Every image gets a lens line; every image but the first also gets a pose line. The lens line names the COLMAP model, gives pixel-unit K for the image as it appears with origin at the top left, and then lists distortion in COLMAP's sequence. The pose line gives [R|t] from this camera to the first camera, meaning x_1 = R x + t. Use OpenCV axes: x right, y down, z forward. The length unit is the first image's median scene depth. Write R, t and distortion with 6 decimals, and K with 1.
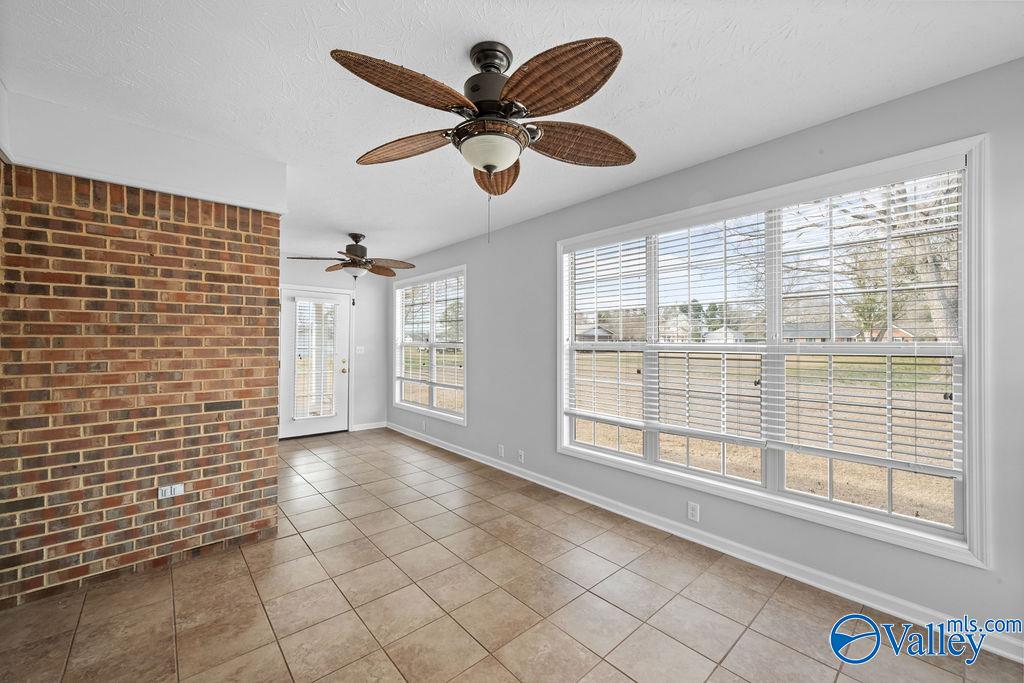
lens RADIAL K [[398.9, 0, 510.8], [0, 398.9, 339.6], [0, 0, 1]] dist [-0.001167, -0.000132]
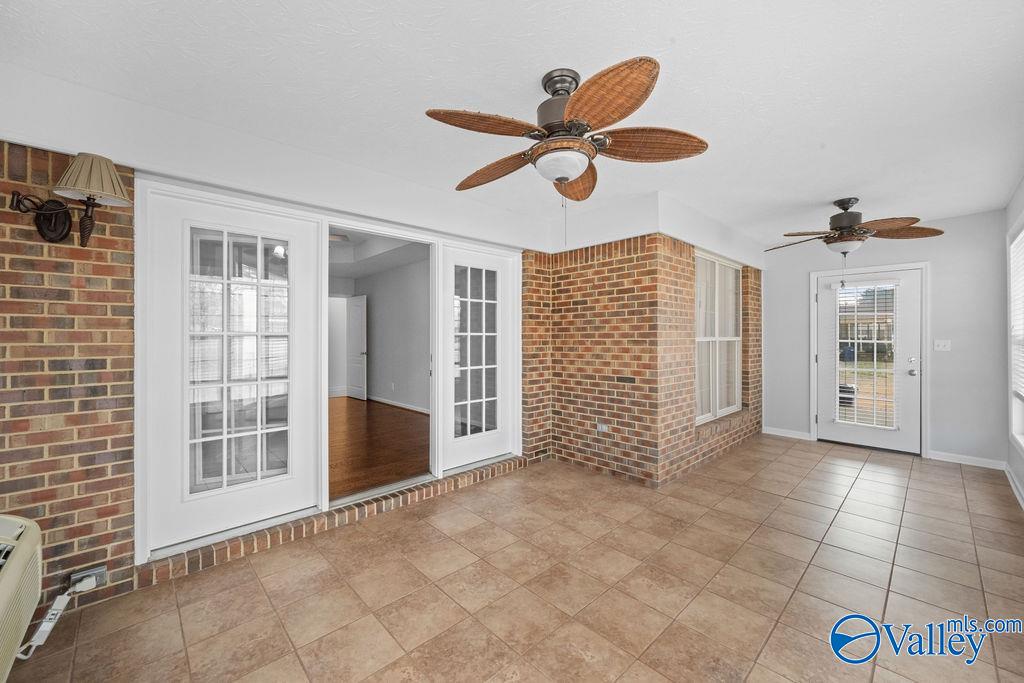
lens RADIAL K [[398.9, 0, 510.8], [0, 398.9, 339.6], [0, 0, 1]] dist [-0.001167, -0.000132]
pose [[0.031735, 0.003471, -0.999490, 0.736203], [0.011423, 0.999927, 0.003835, 0.011213], [0.999431, -0.011539, 0.031693, 0.569093]]
